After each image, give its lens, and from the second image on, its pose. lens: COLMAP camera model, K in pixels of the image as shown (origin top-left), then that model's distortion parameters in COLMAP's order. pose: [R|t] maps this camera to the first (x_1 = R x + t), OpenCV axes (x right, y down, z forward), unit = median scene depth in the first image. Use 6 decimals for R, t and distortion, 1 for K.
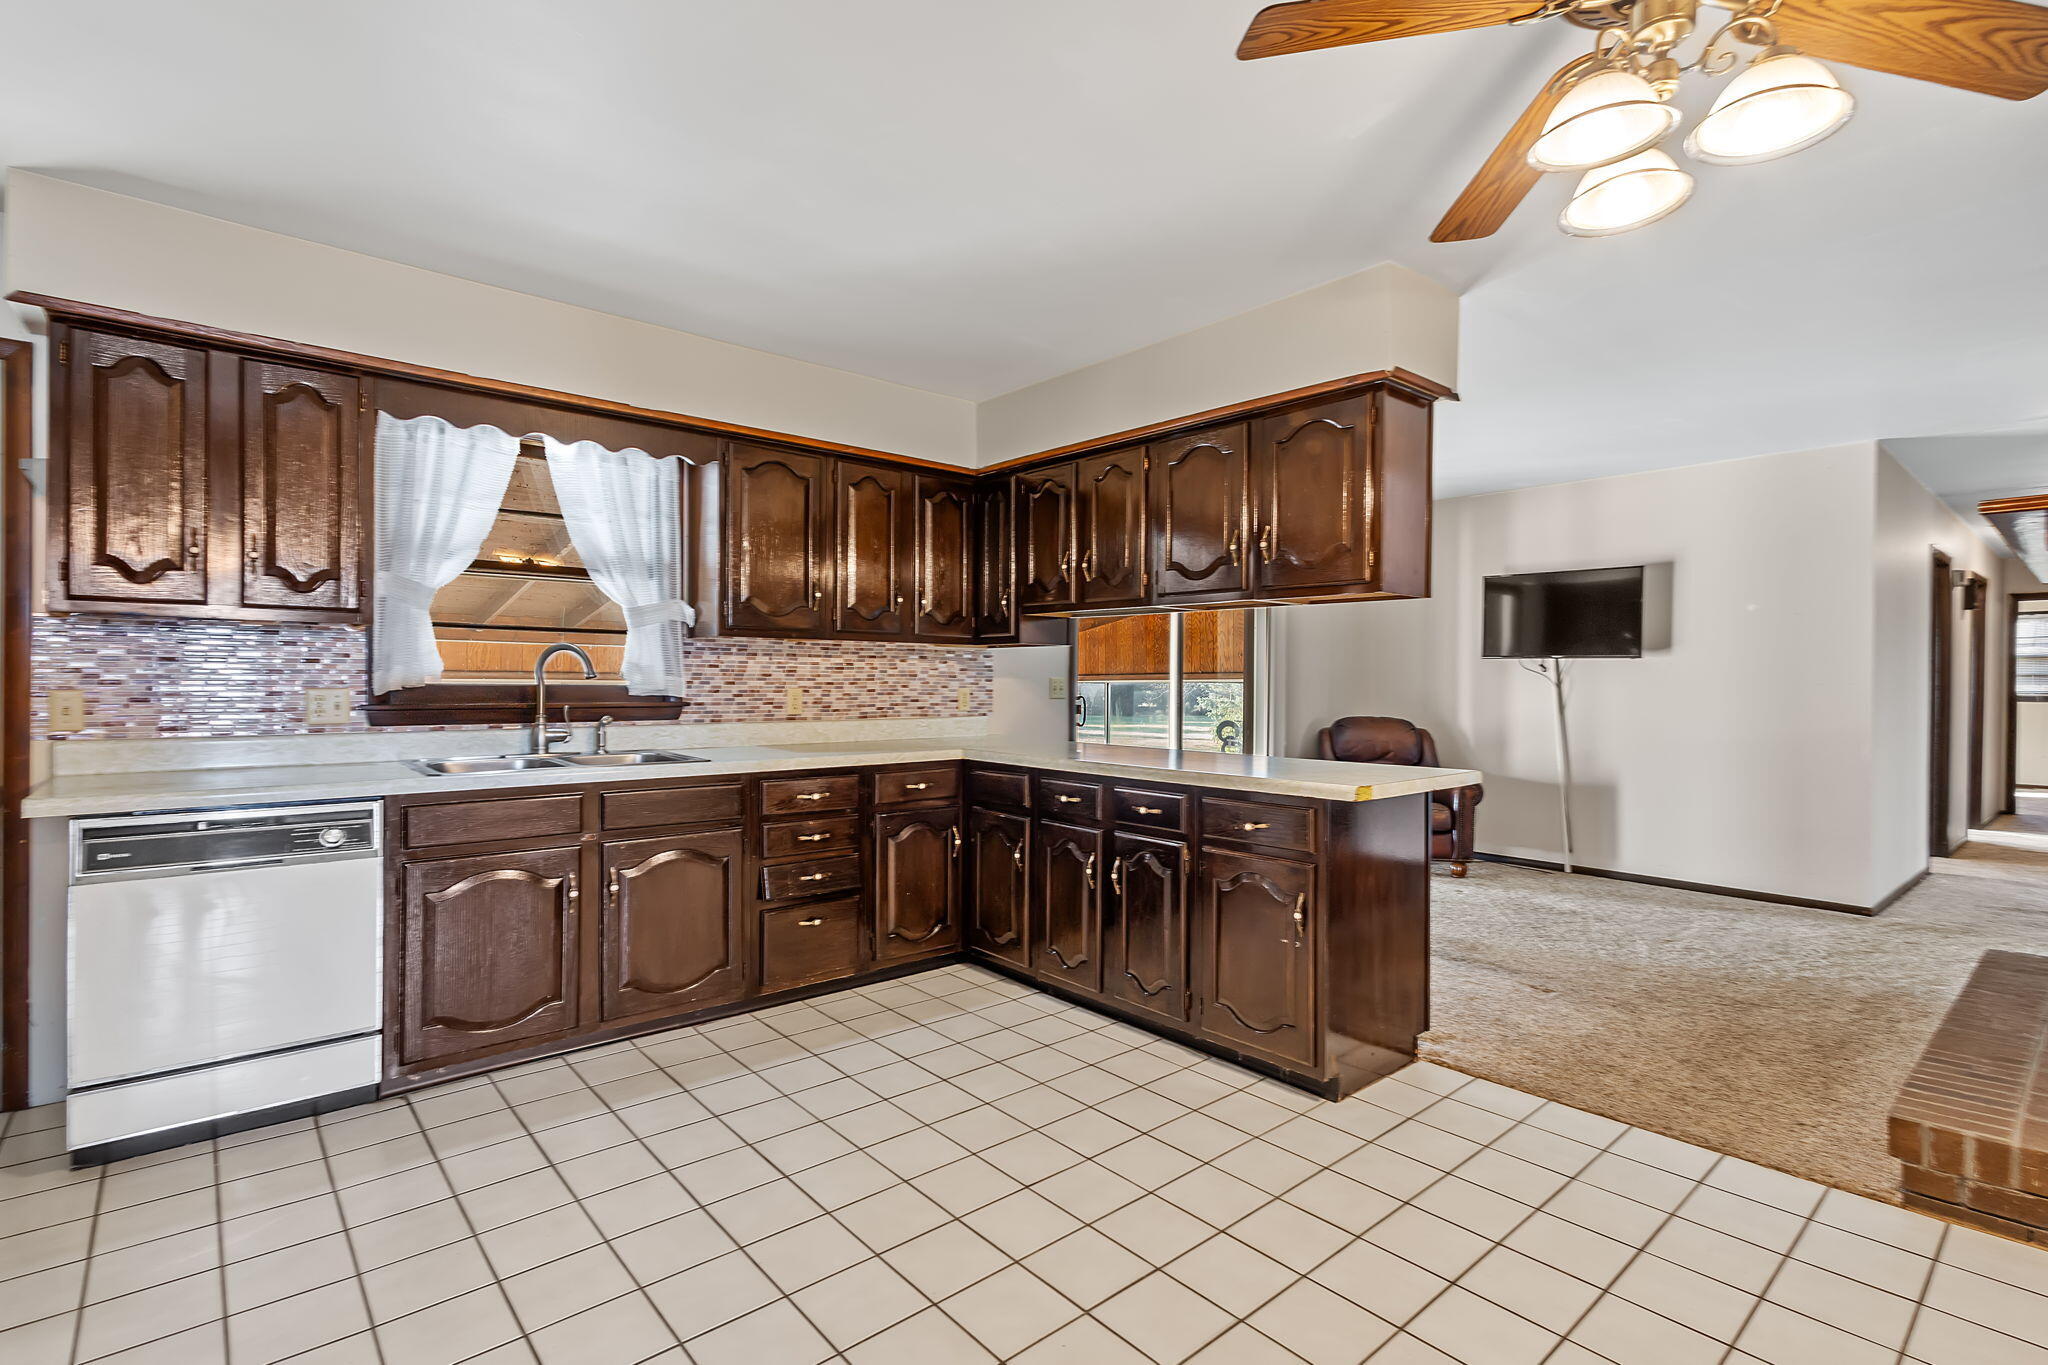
lens RADIAL K [[947.1, 0, 1032.7], [0, 947.1, 683.5], [0, 0, 1]] dist [0.011355, -0.004396]
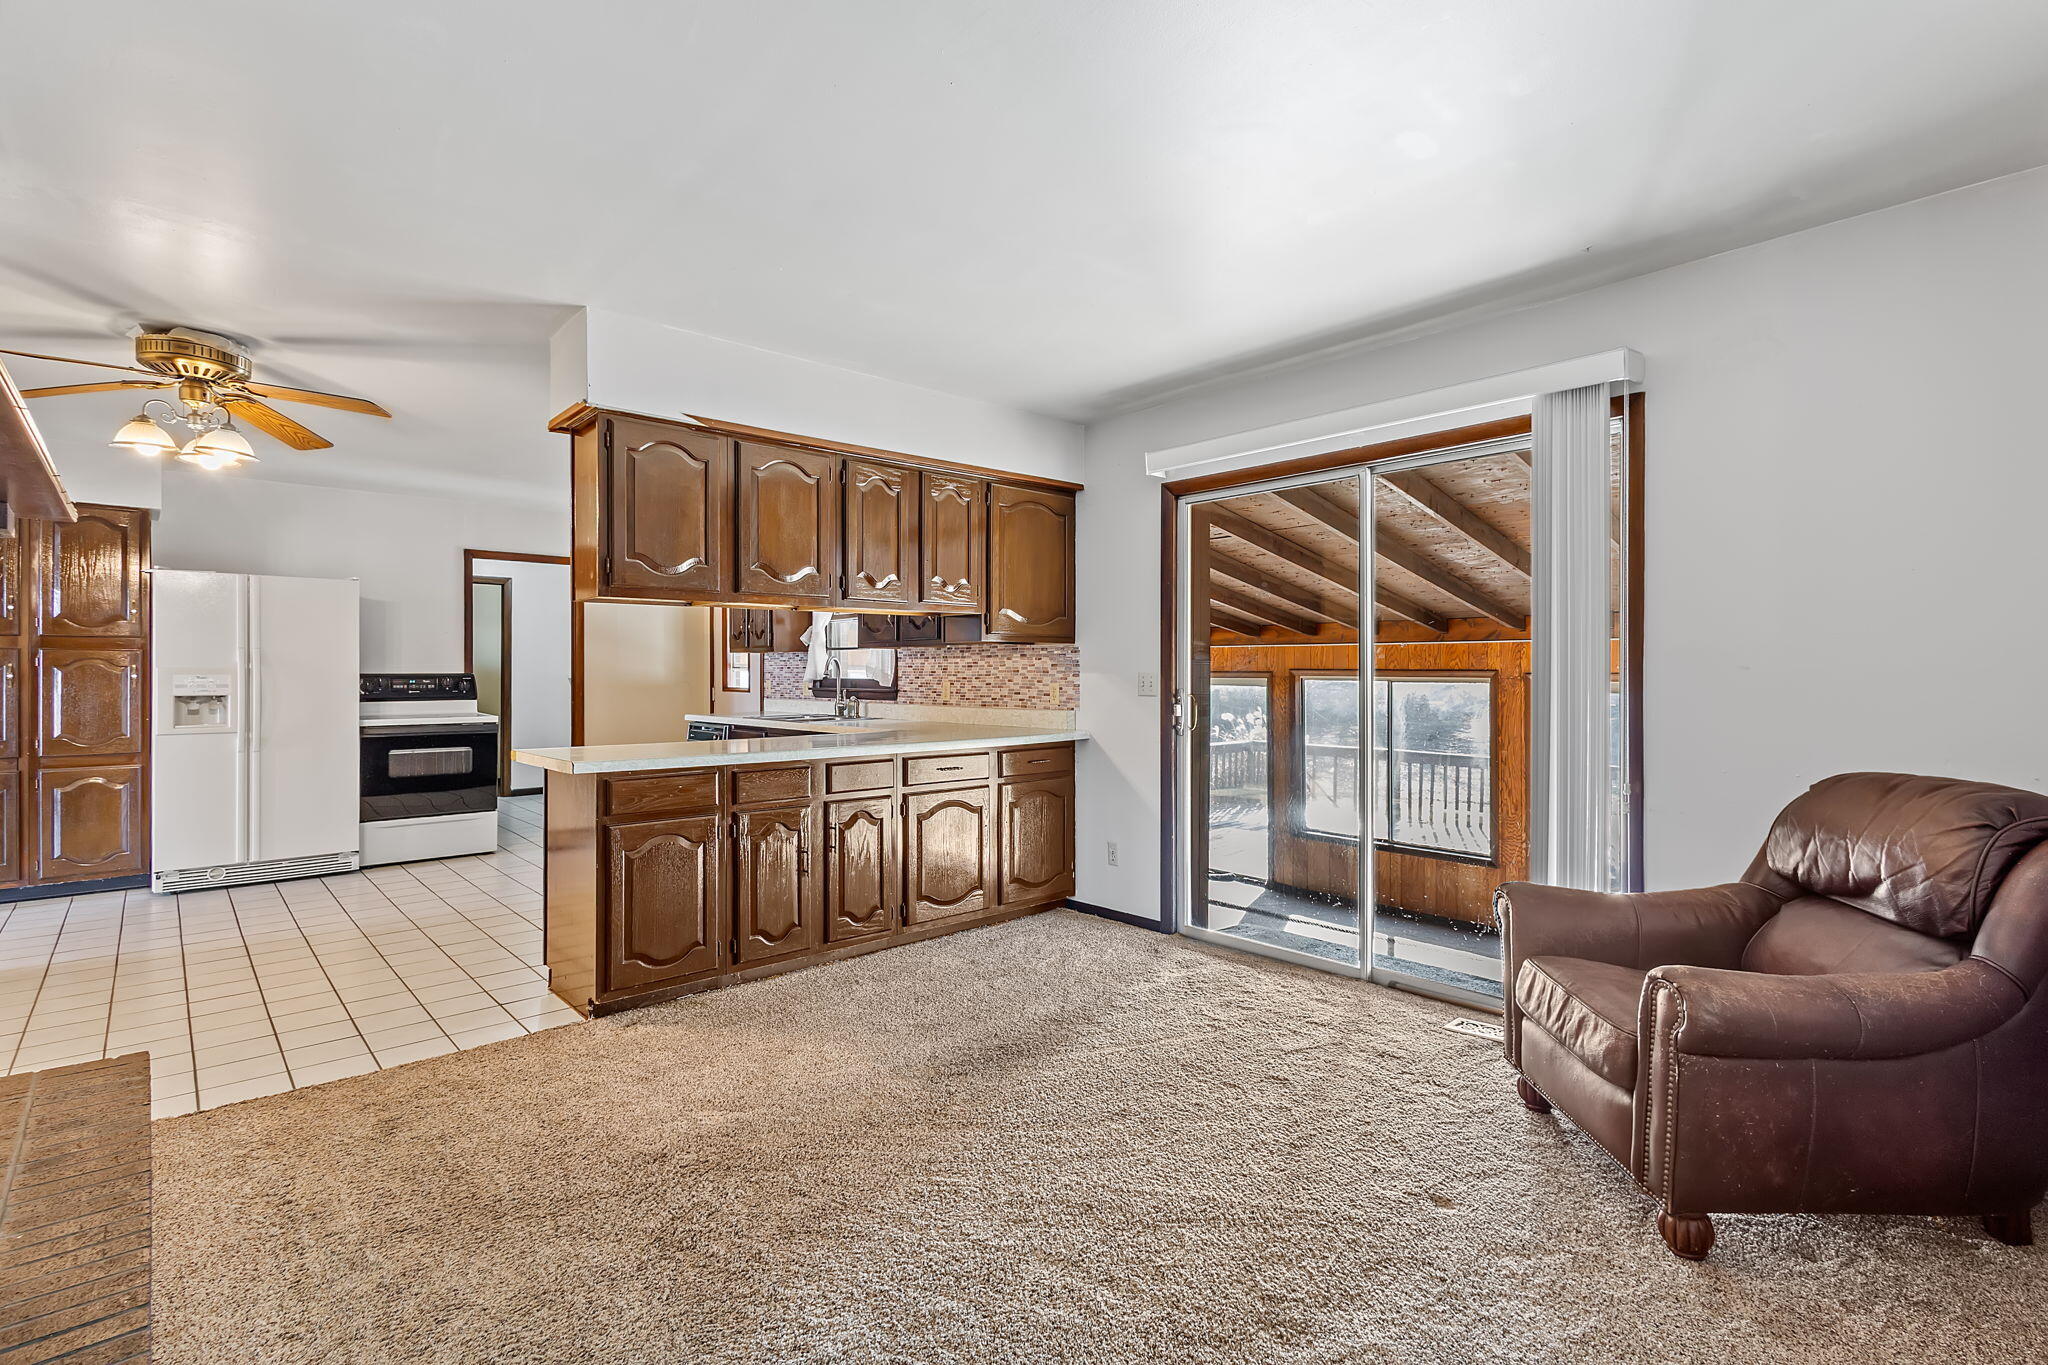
lens RADIAL K [[947.1, 0, 1026.5], [0, 947.1, 677.8], [0, 0, 1]] dist [0.011355, -0.004396]
pose [[0.006807, -0.002031, -0.999975, 1.043385], [-0.004311, 0.999989, -0.002060, 0.001722], [0.999968, 0.004325, 0.006798, 1.037494]]
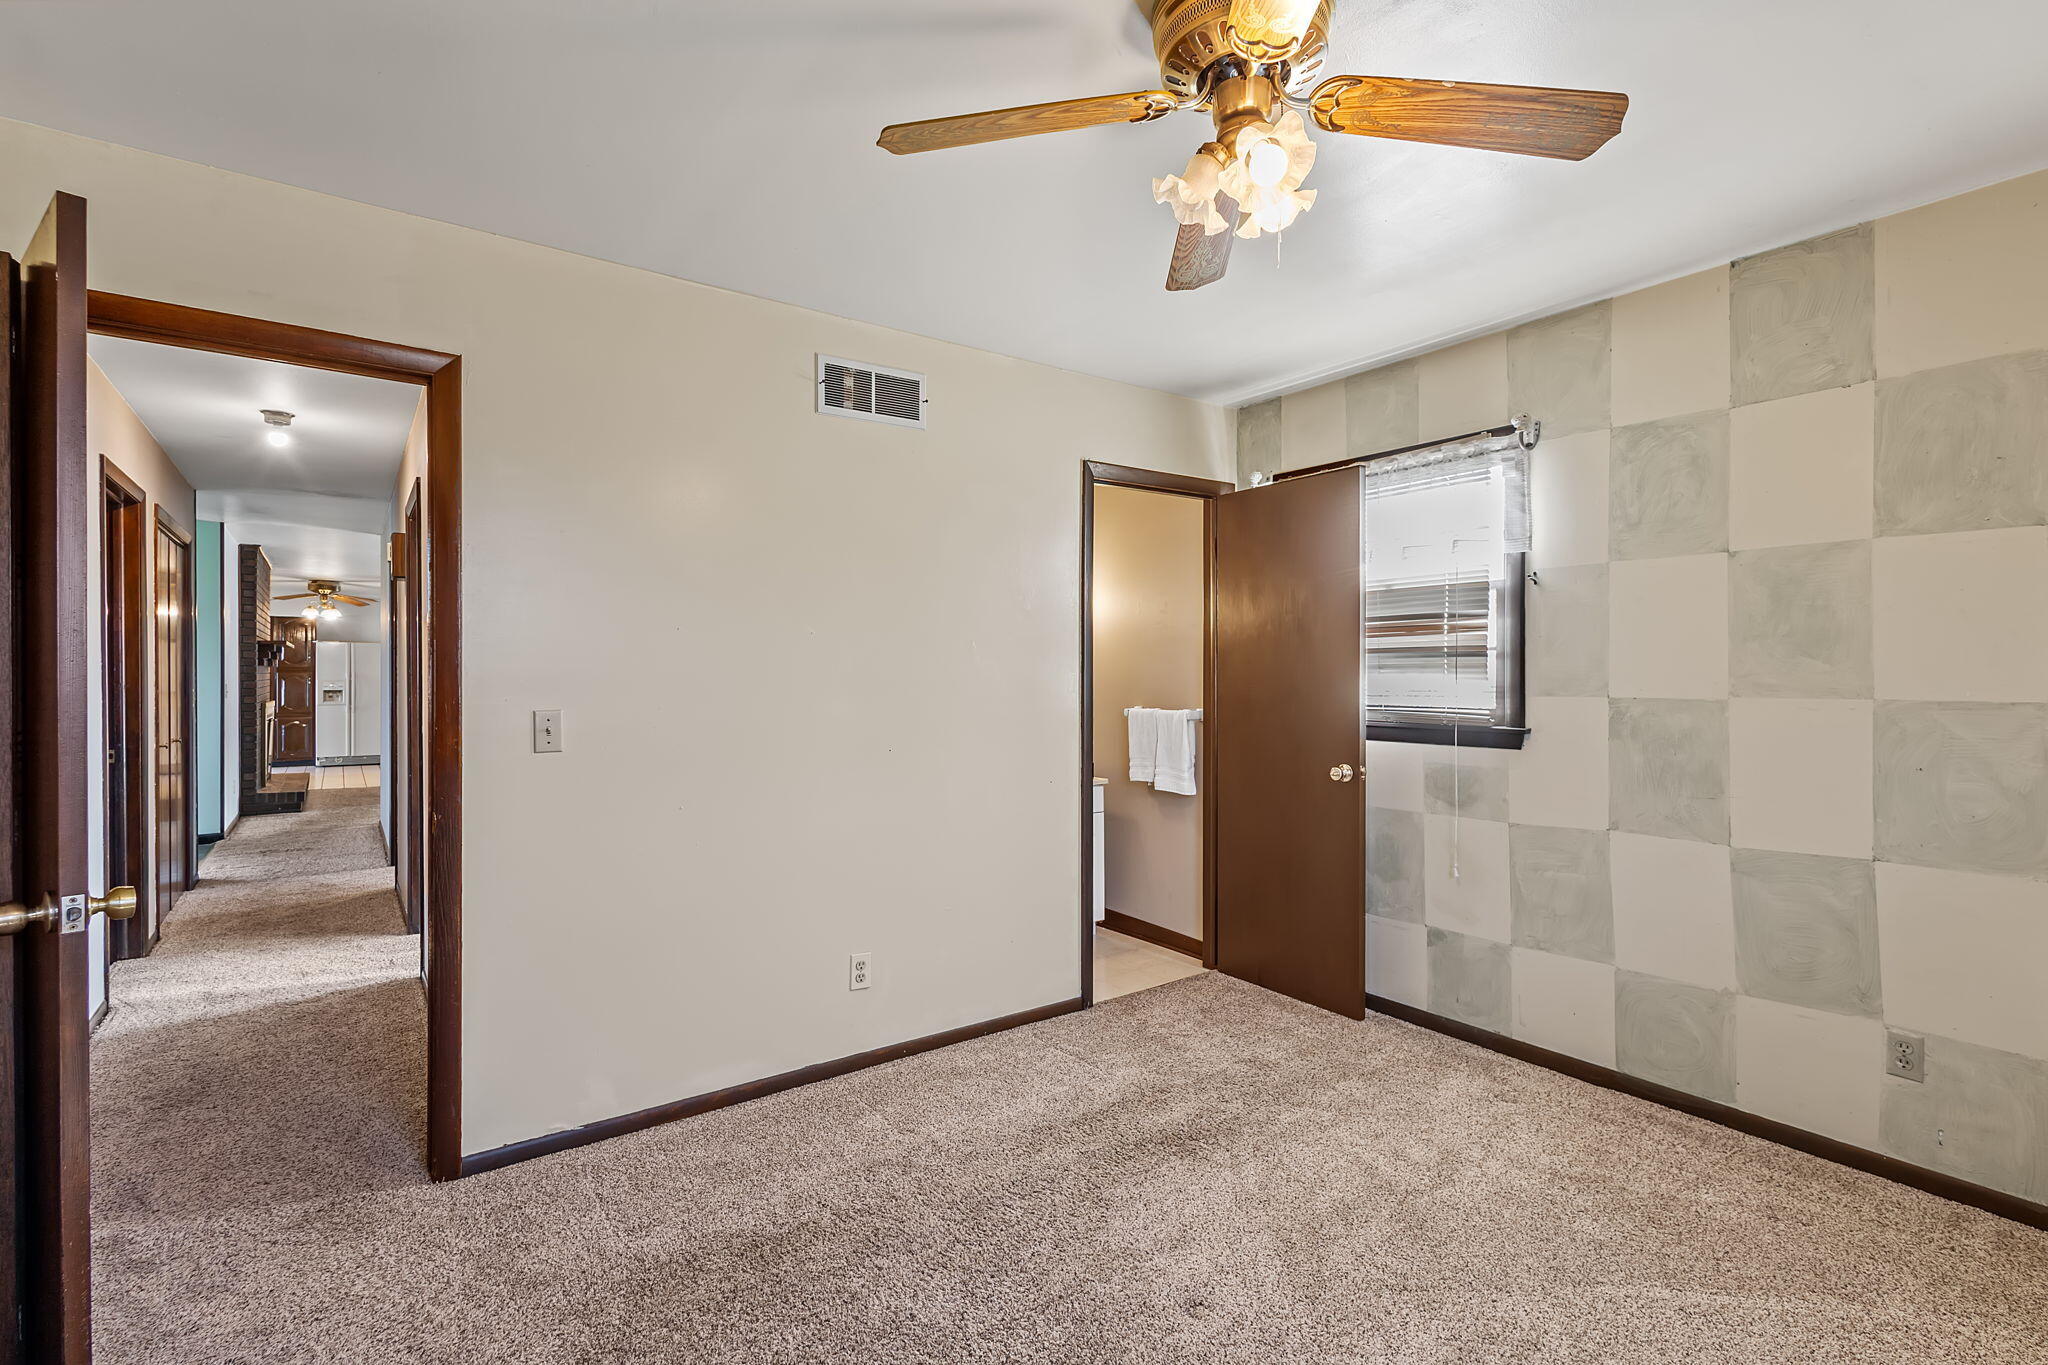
lens RADIAL K [[947.1, 0, 1031.6], [0, 947.1, 674.1], [0, 0, 1]] dist [0.011355, -0.004396]
pose [[-0.103053, 0.002366, -0.994673, 2.471607], [-0.004969, 0.999983, 0.002893, -0.040628], [0.994663, 0.005241, -0.103039, 2.387754]]
